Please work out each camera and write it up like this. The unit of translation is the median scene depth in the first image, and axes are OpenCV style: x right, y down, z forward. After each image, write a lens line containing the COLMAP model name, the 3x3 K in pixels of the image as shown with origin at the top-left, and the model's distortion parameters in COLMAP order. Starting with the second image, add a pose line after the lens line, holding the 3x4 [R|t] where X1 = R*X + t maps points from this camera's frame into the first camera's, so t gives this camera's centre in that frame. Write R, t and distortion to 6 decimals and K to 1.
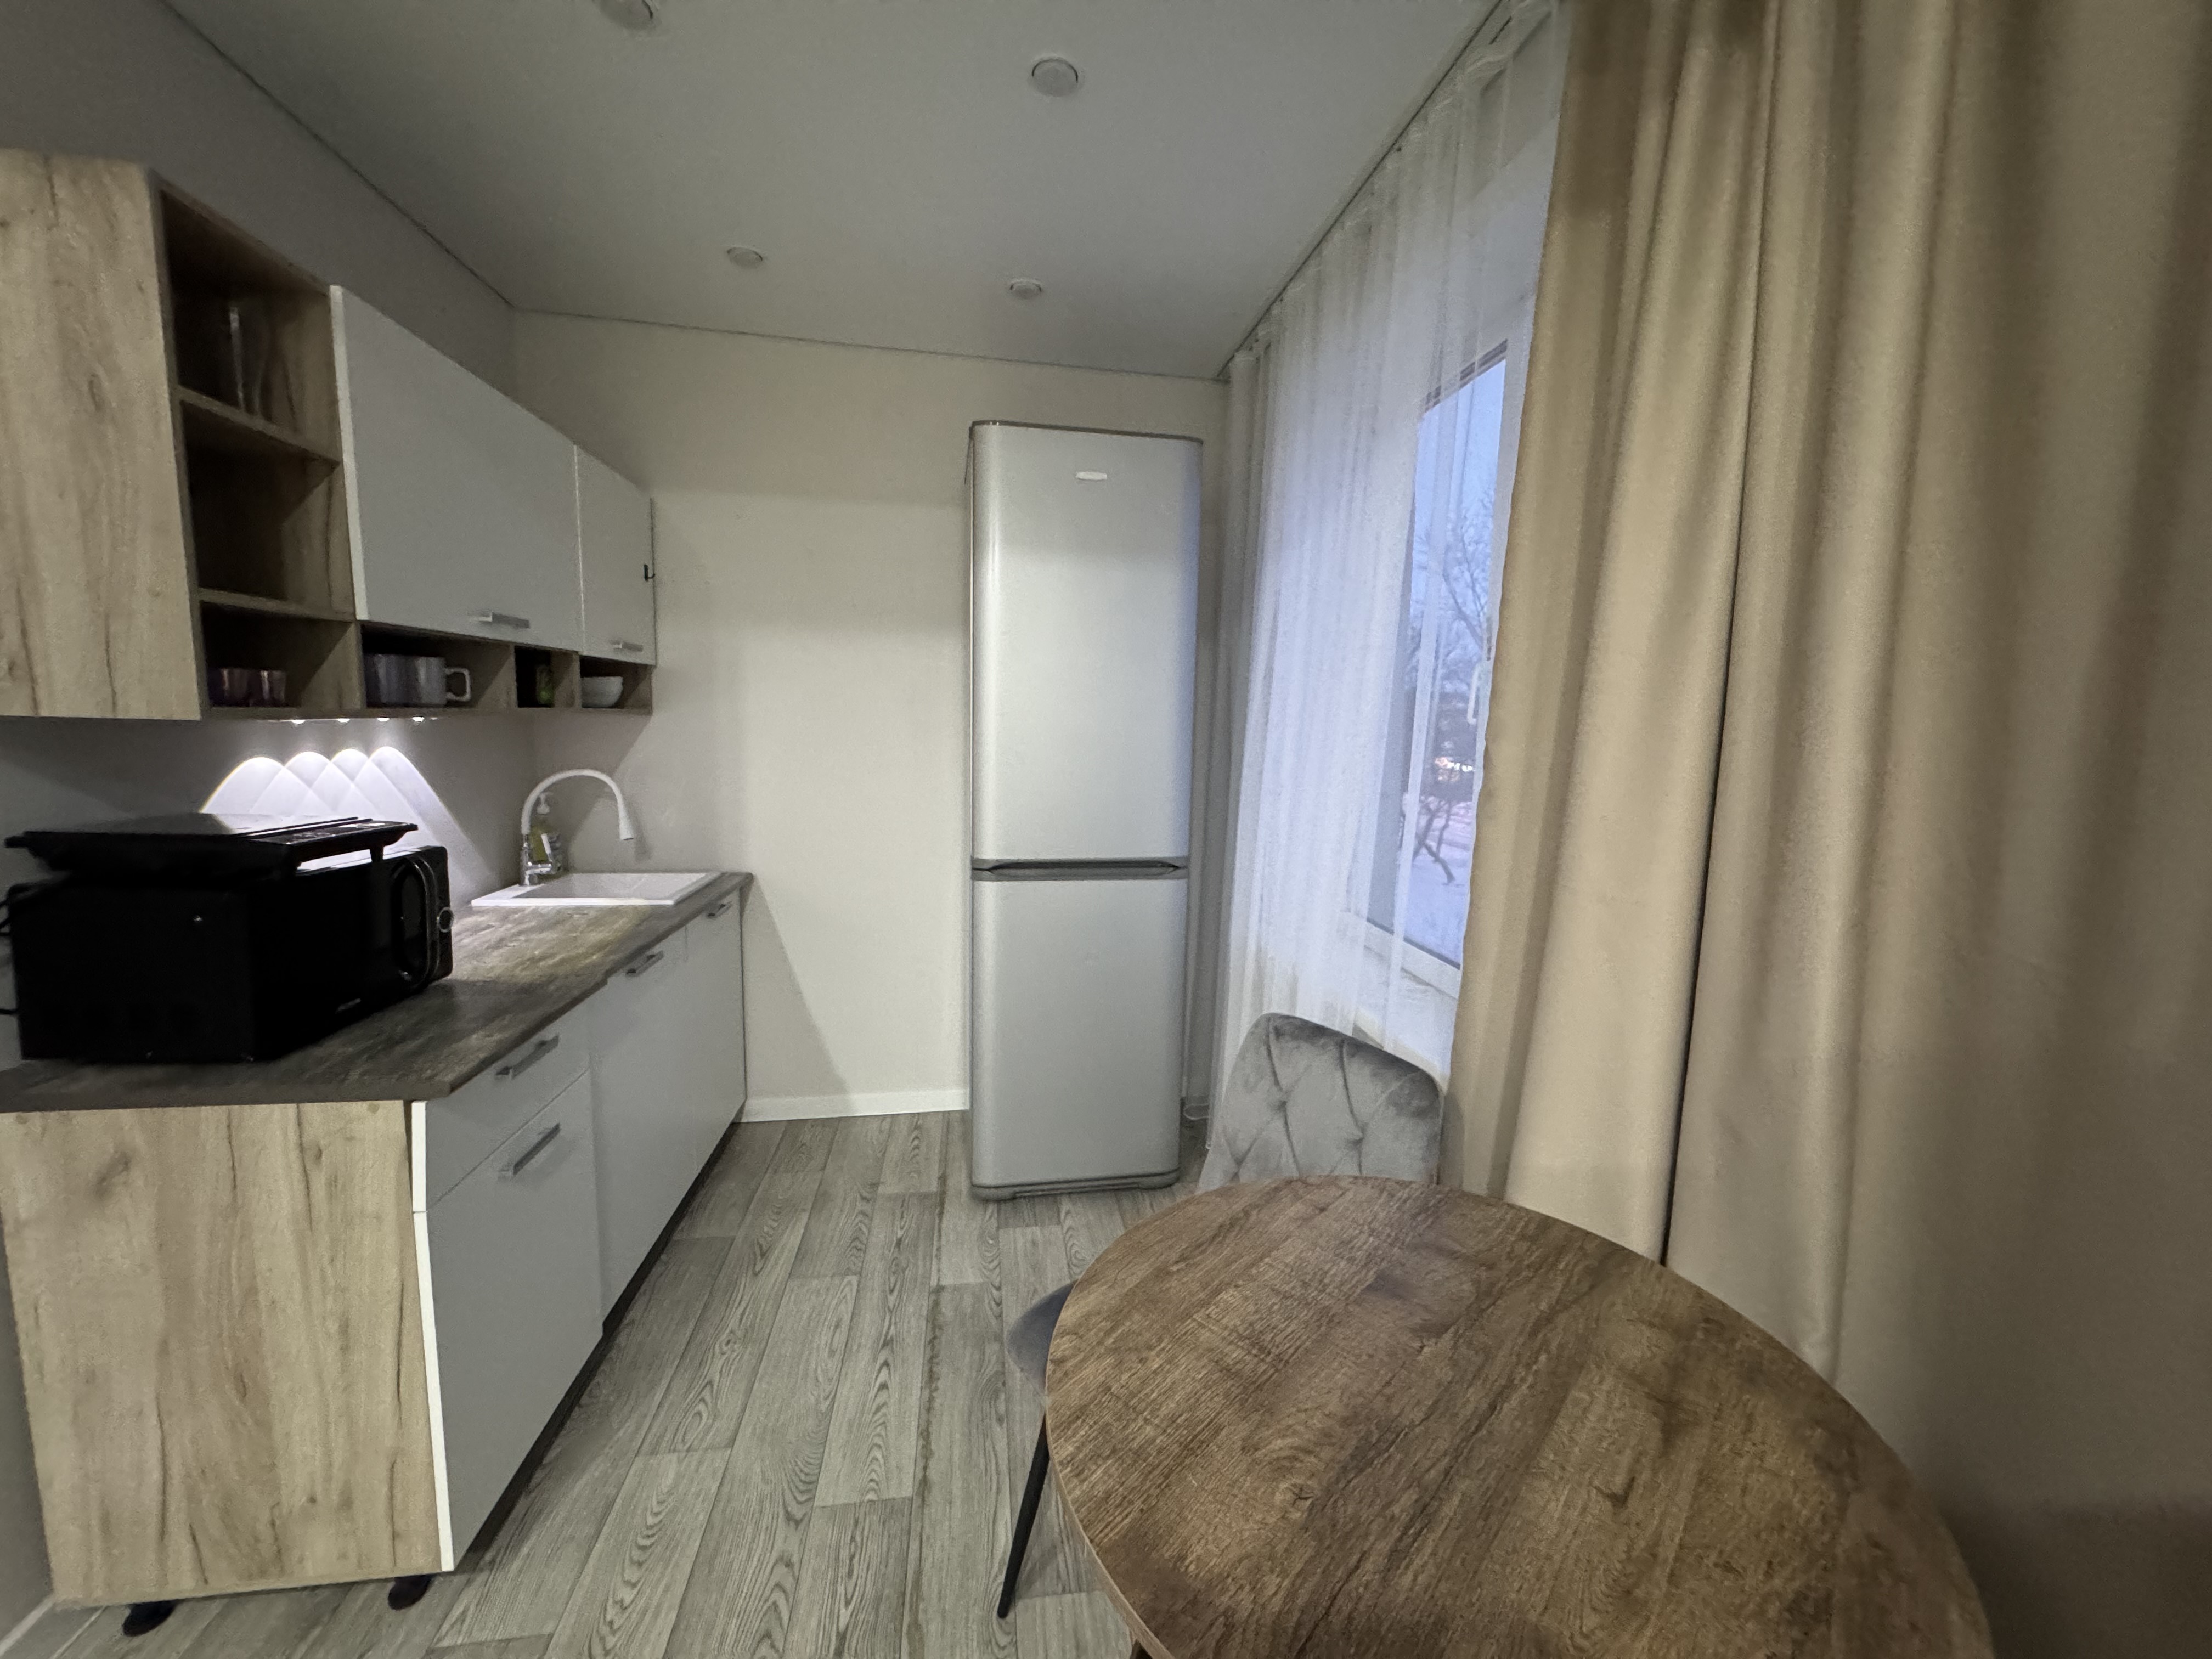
lens RADIAL K [[884.3, 0, 1110.0], [0, 884.3, 829.2], [0, 0, 1]] dist [-0.001913, 0.000038]
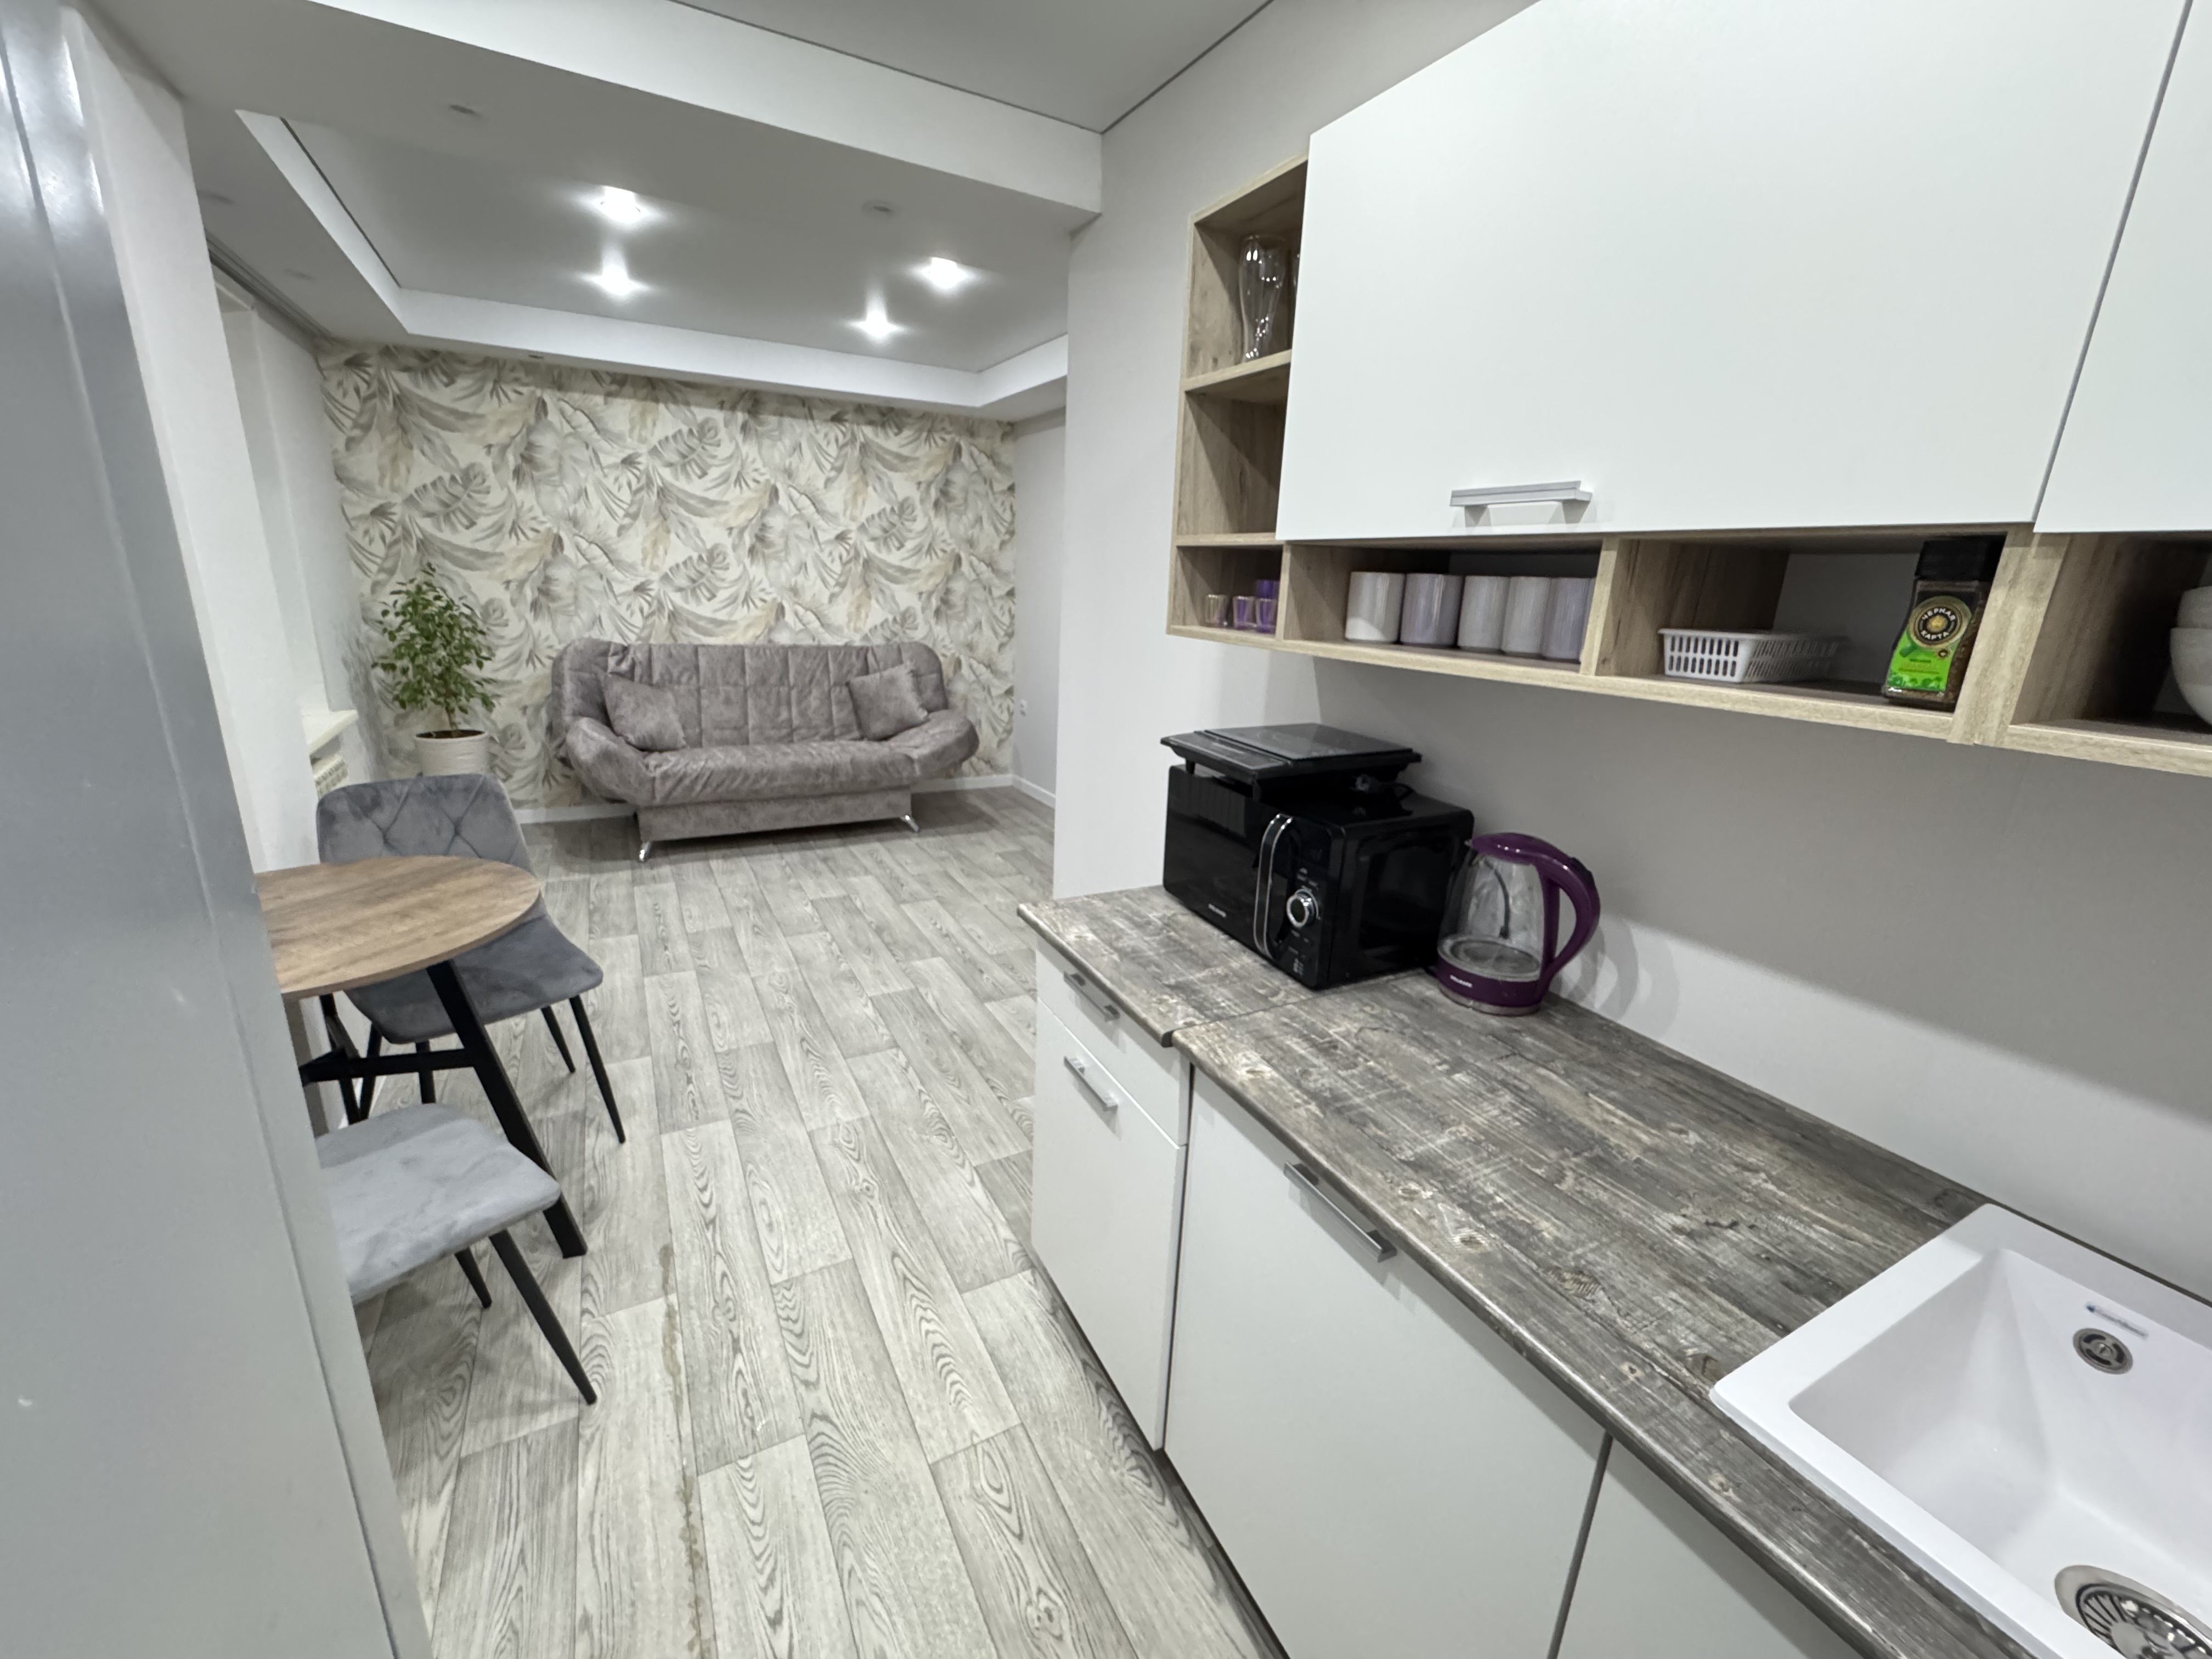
lens RADIAL K [[884.3, 0, 1102.0], [0, 884.3, 828.5], [0, 0, 1]] dist [-0.001913, 0.000038]
pose [[-0.936671, 0.031463, -0.348795, -0.310590], [-0.109538, 0.919665, 0.377118, -0.254307], [0.332640, 0.391442, -0.857977, 1.624483]]
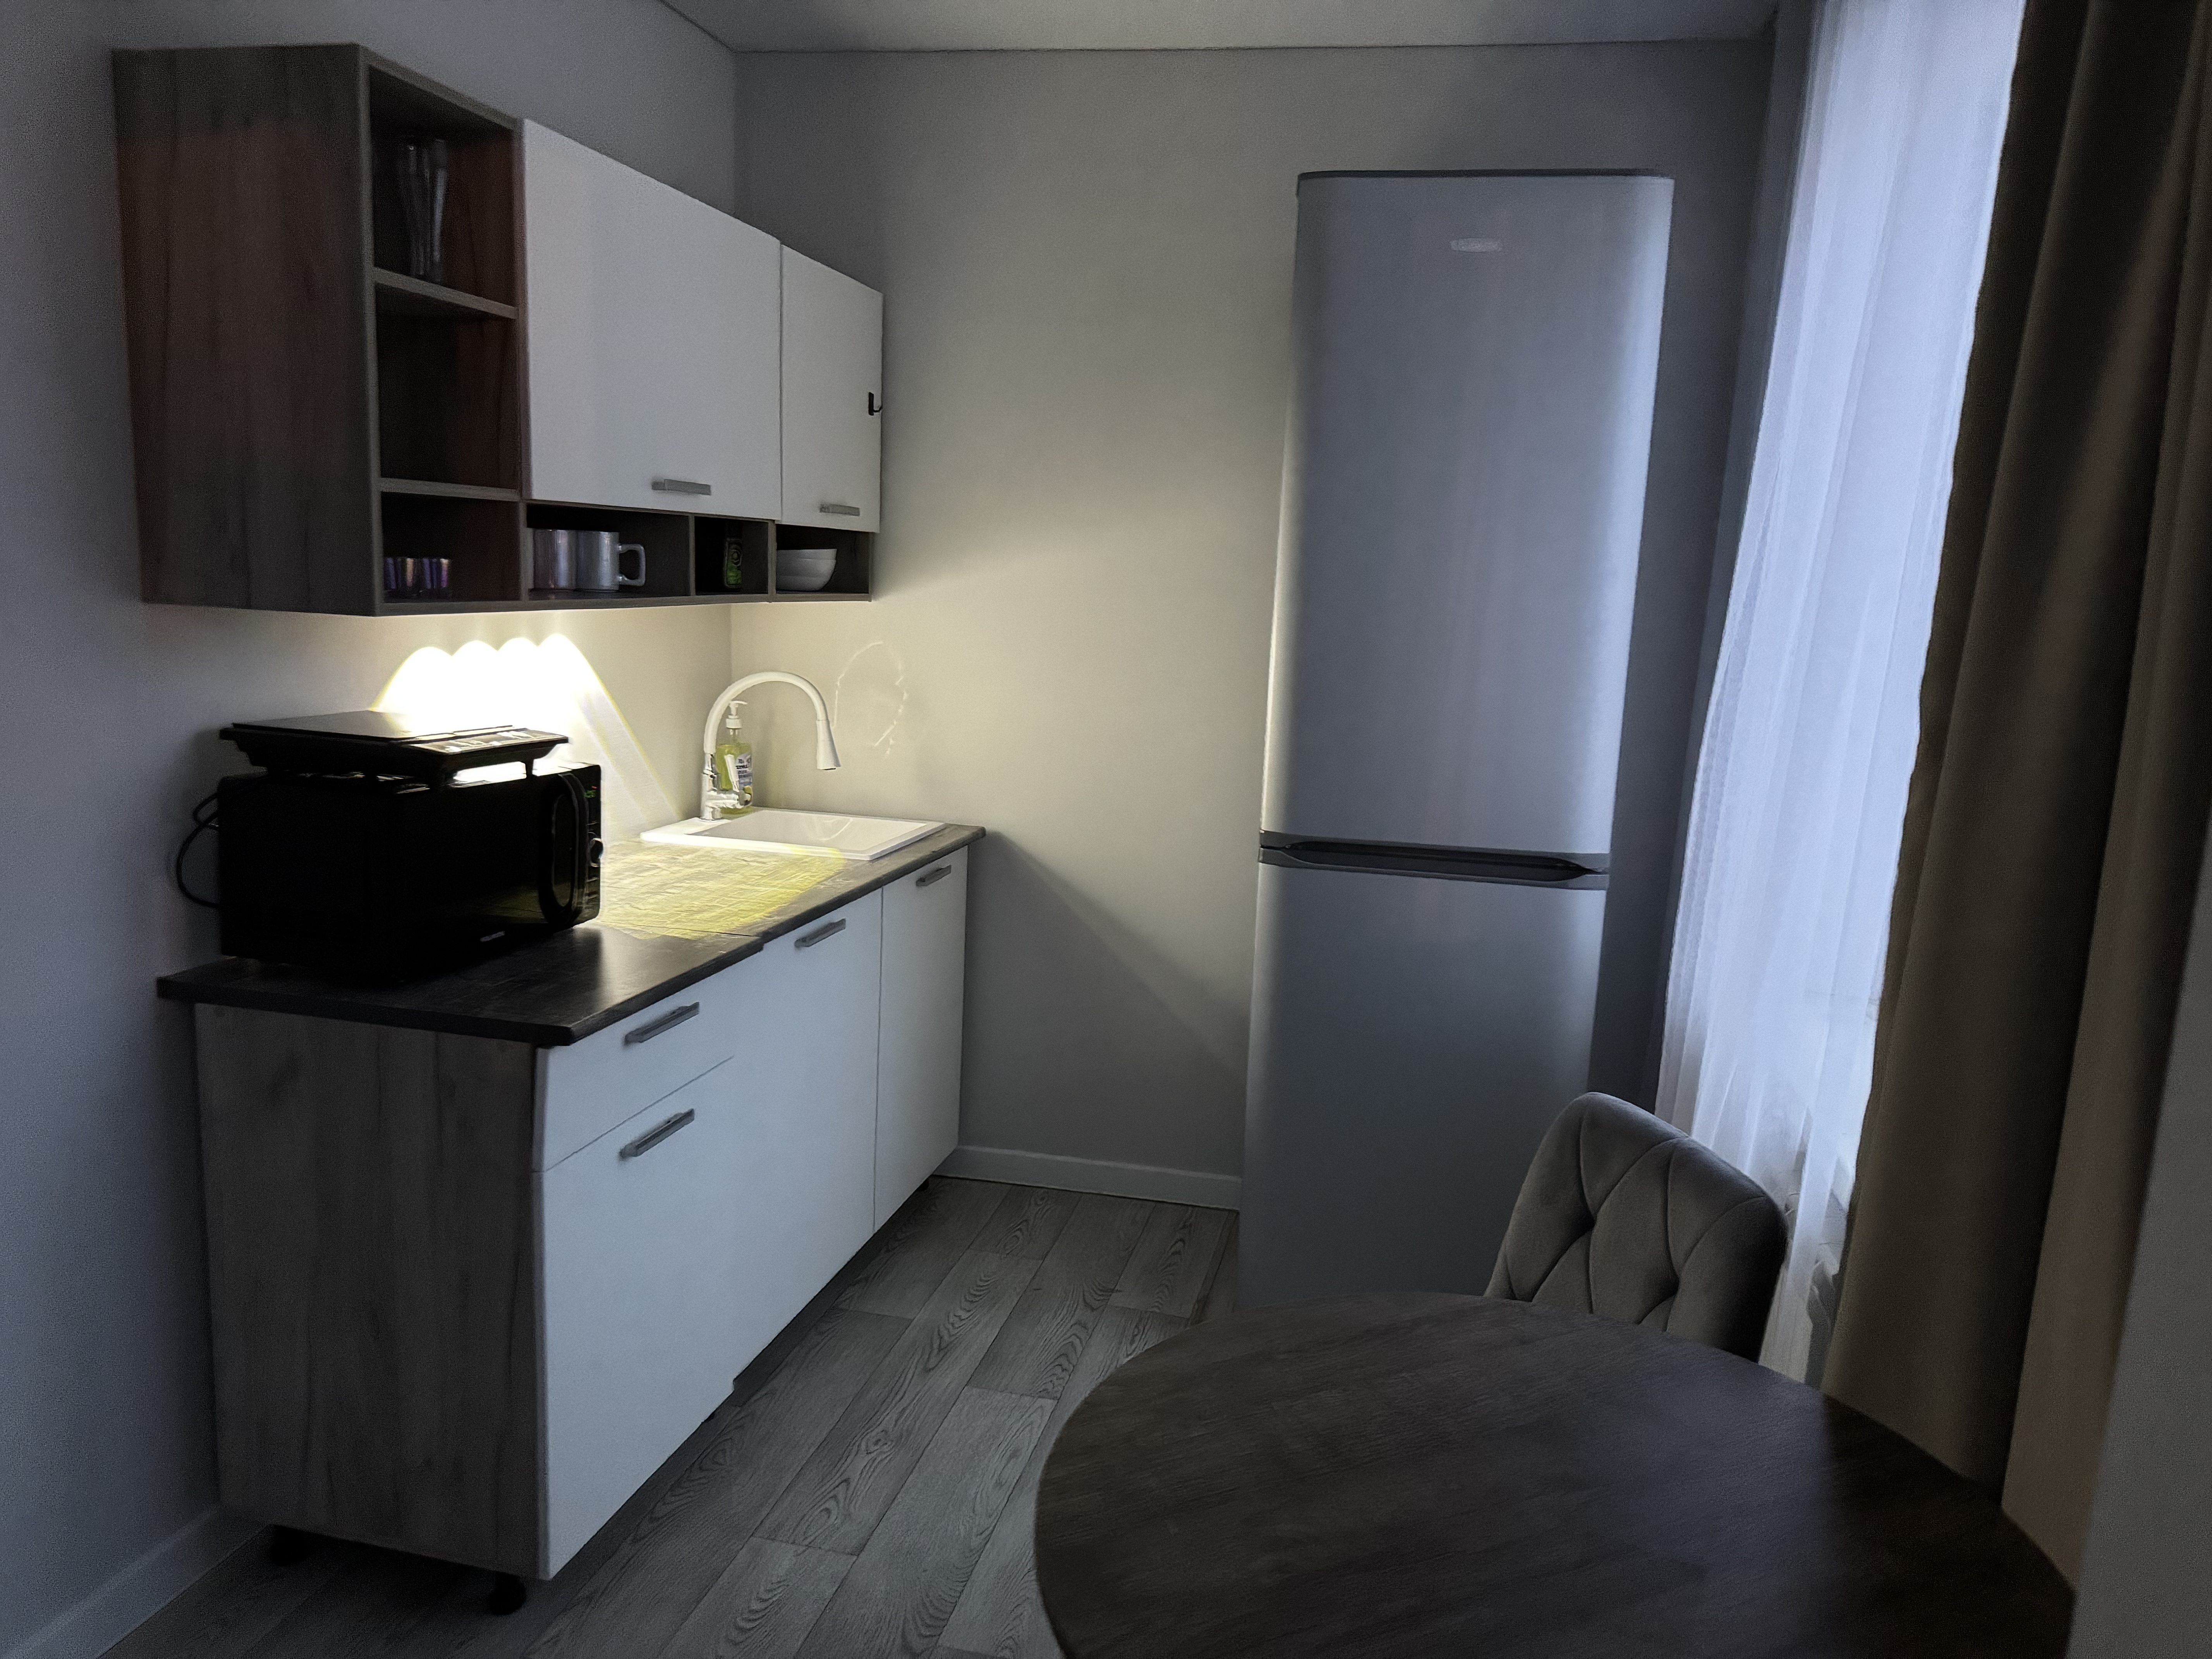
lens RADIAL K [[1565.7, 0, 1119.1], [0, 1565.7, 822.4], [0, 0, 1]] dist [0.024156, -0.031117]
pose [[0.931454, 0.075117, -0.356020, 0.240686], [-0.066367, 0.997118, 0.036747, -0.012915], [0.357755, -0.010600, 0.933755, -0.214107]]
